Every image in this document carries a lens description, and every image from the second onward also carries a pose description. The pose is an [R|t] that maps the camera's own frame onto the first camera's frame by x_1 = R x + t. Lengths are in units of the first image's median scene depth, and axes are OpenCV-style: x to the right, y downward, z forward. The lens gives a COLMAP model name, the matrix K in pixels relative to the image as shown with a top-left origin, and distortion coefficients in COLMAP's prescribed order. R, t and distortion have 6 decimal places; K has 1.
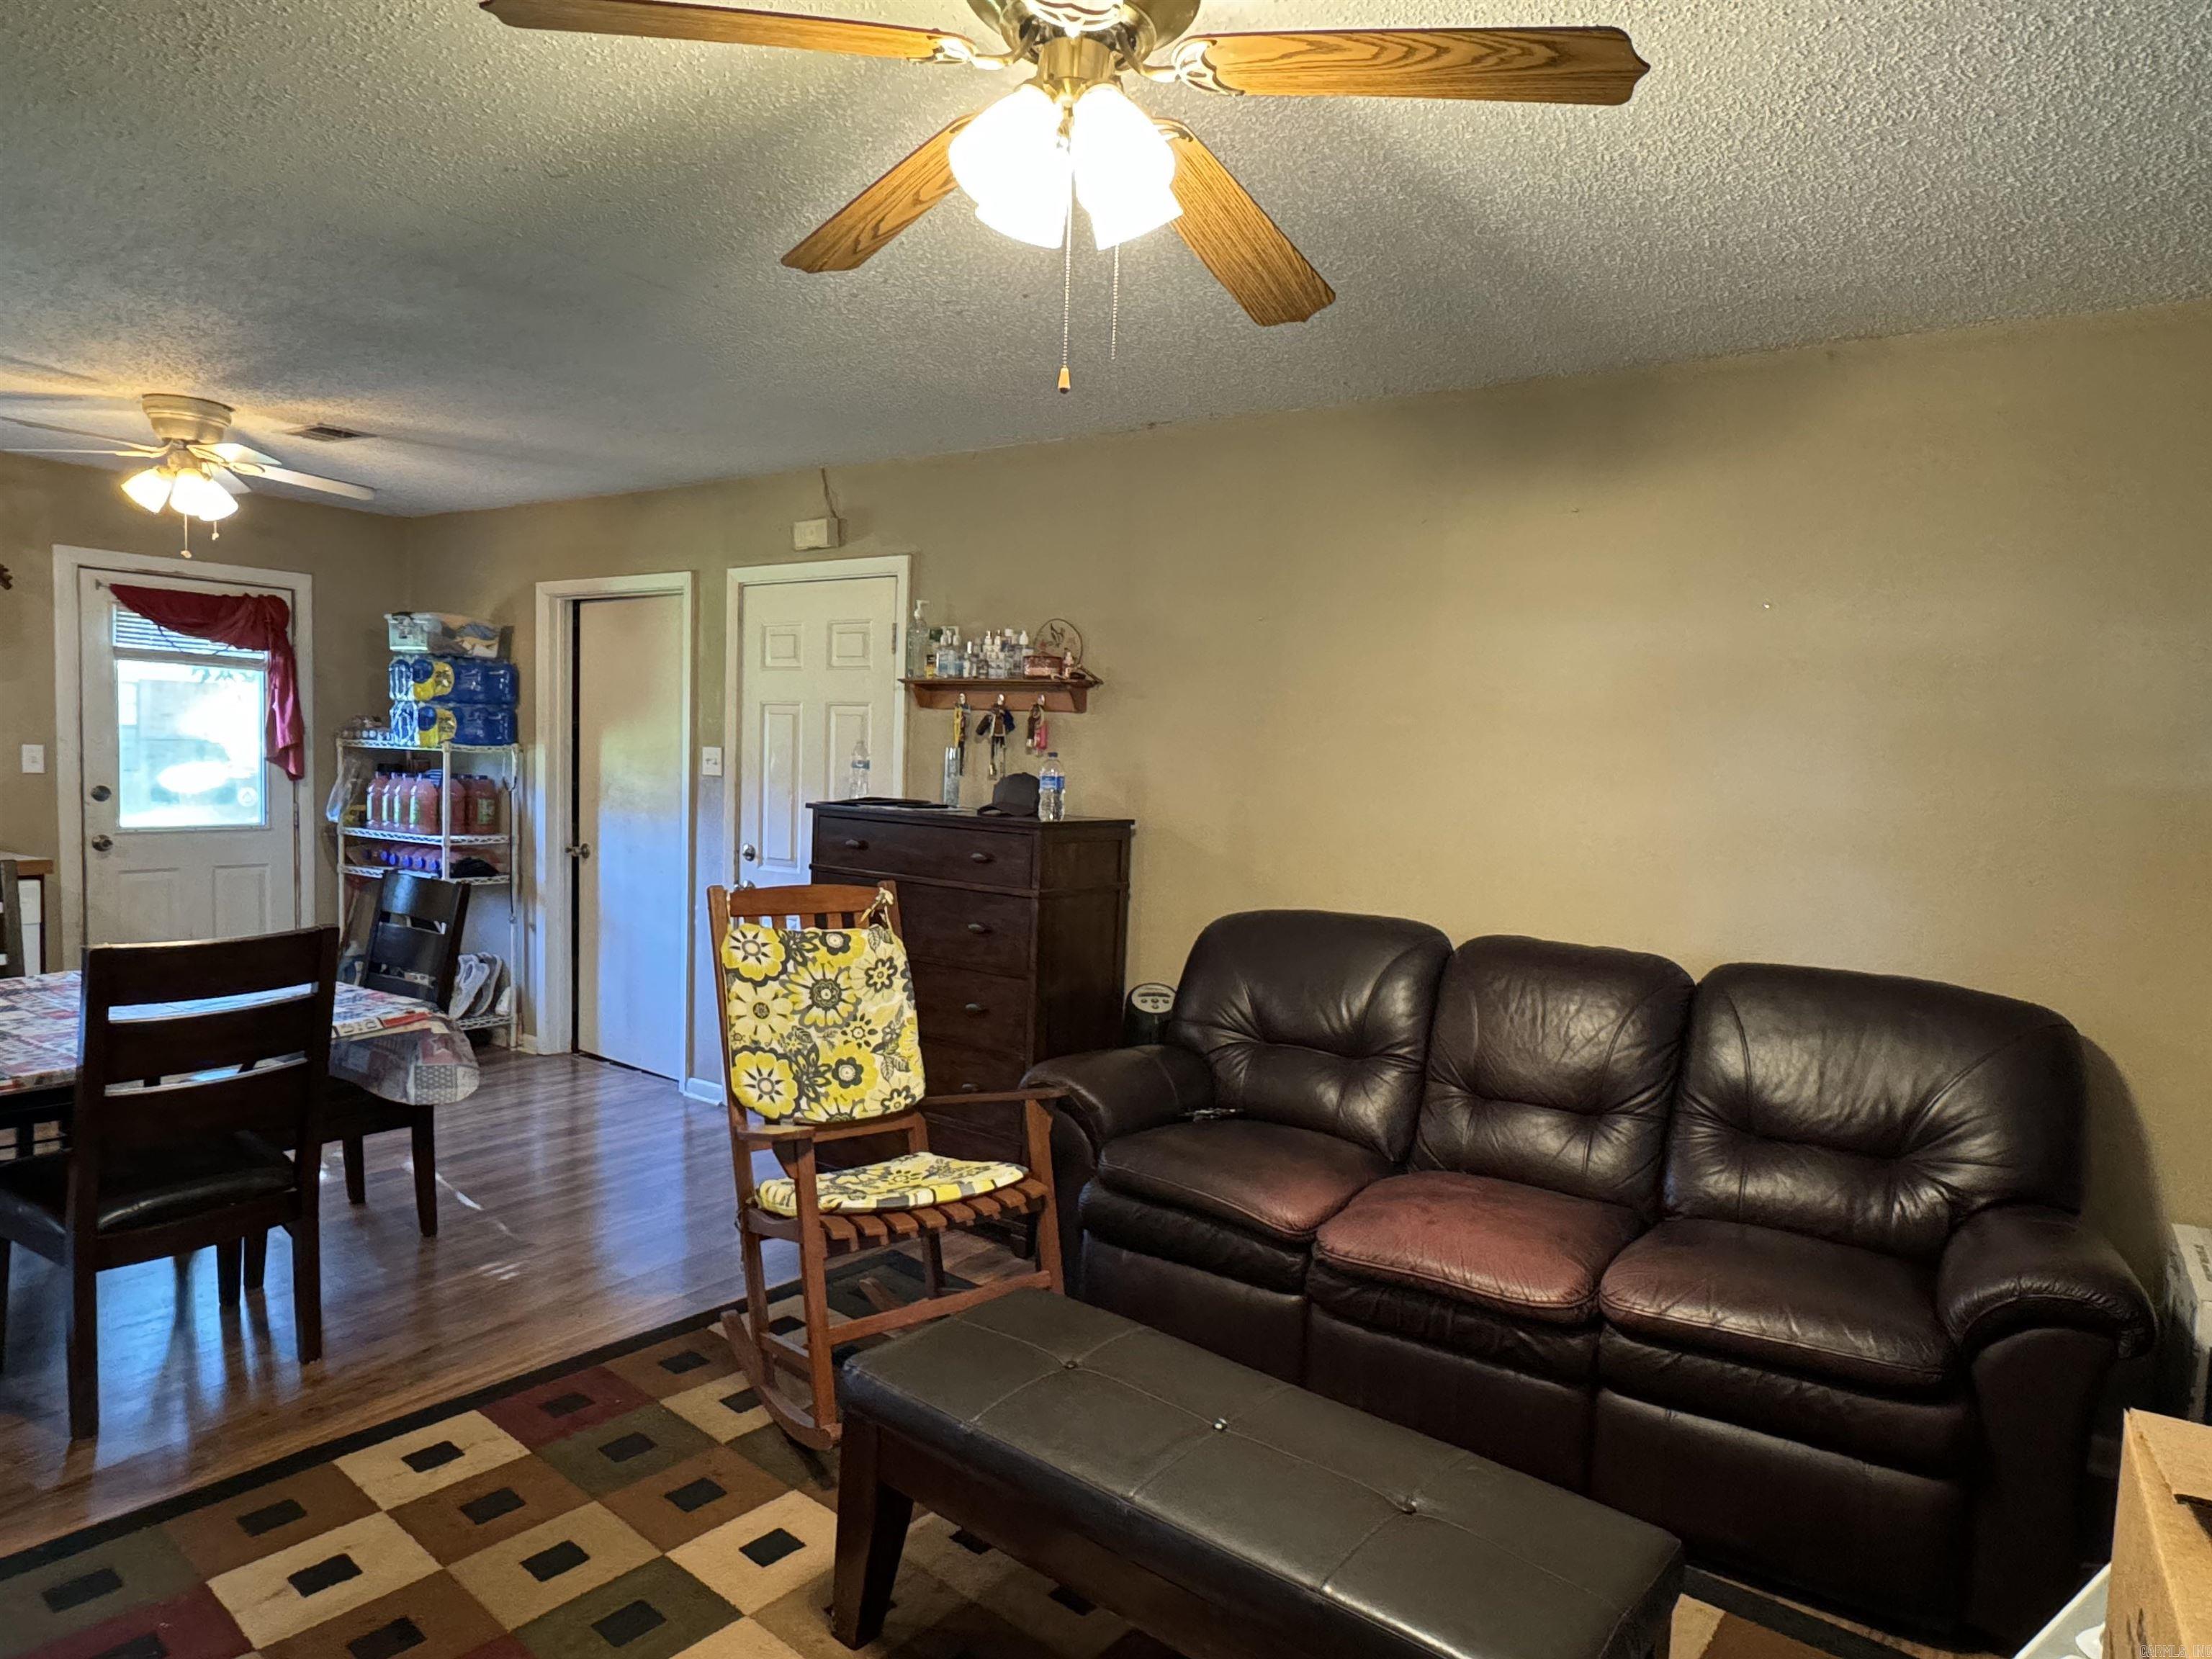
lens RADIAL K [[1336.9, 0, 1109.6], [0, 1336.9, 842.2], [0, 0, 1]] dist [0.002533, -0.000510]
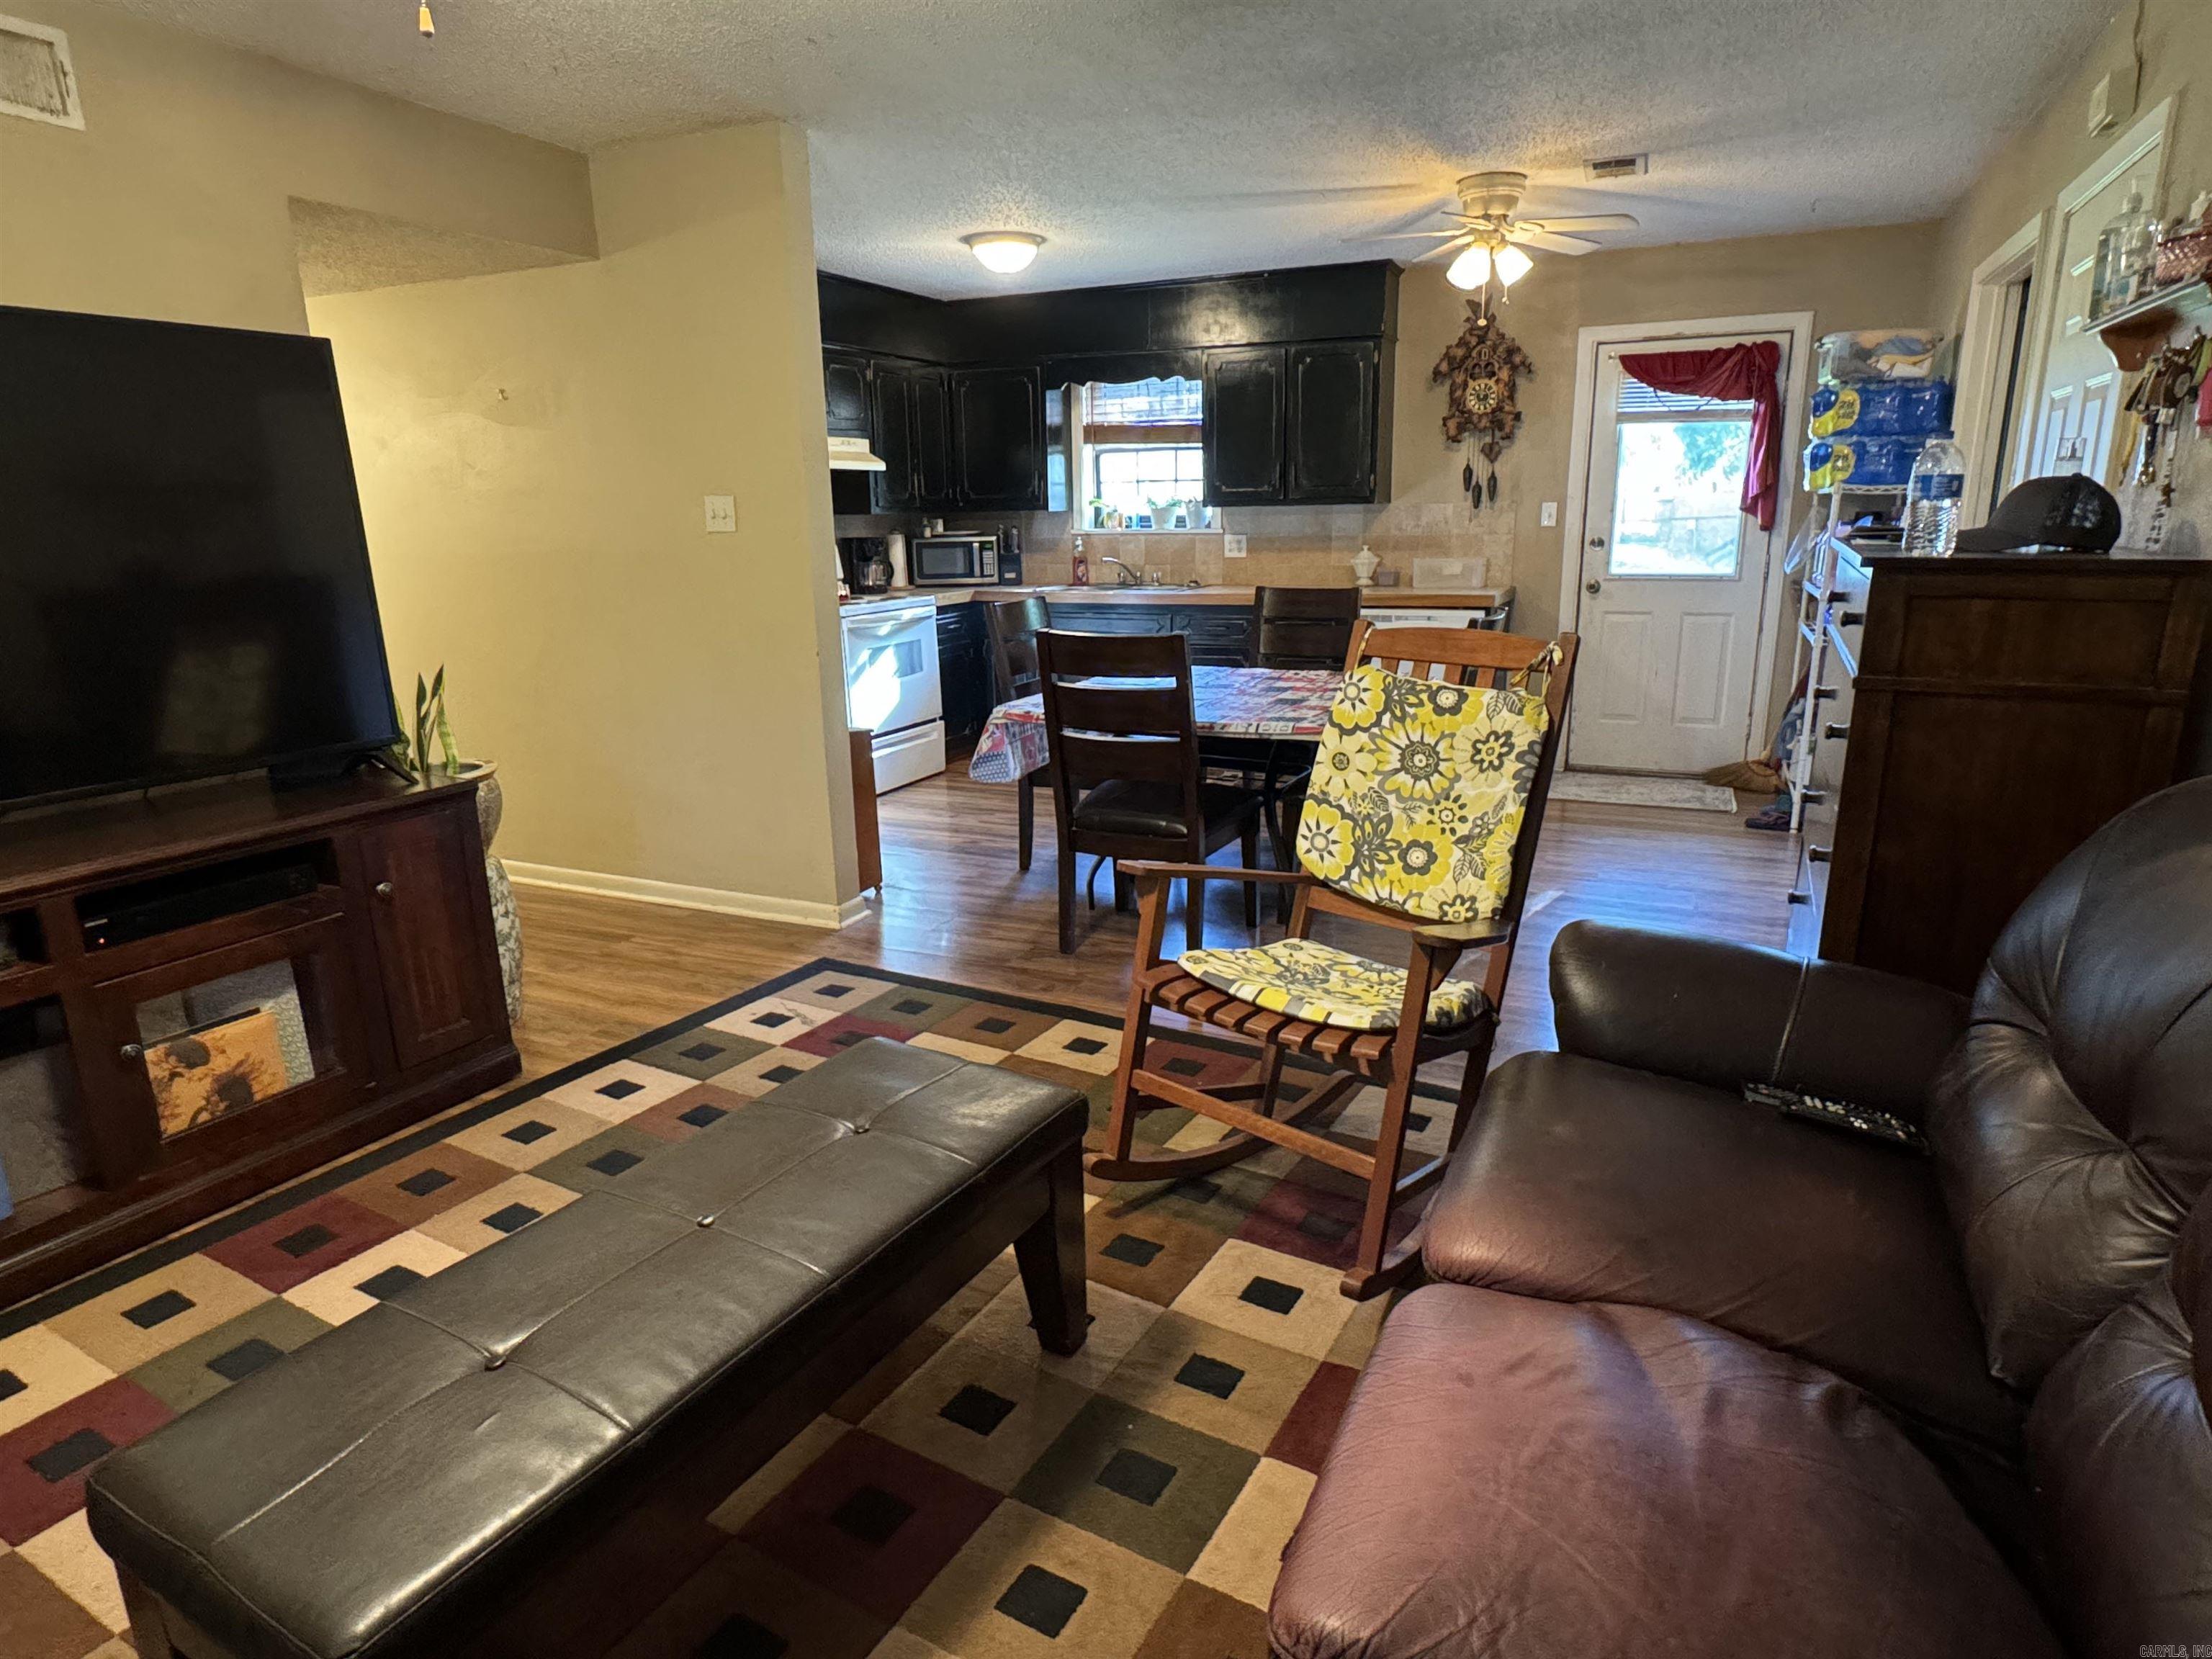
lens RADIAL K [[1260.7, 0, 1108.1], [0, 1260.7, 829.9], [0, 0, 1]] dist [-0.000493, -0.000612]
pose [[0.163903, 0.209515, -0.963971, 0.518568], [-0.045833, 0.977748, 0.204717, 0.004394], [0.985411, 0.010628, 0.169858, 0.673471]]
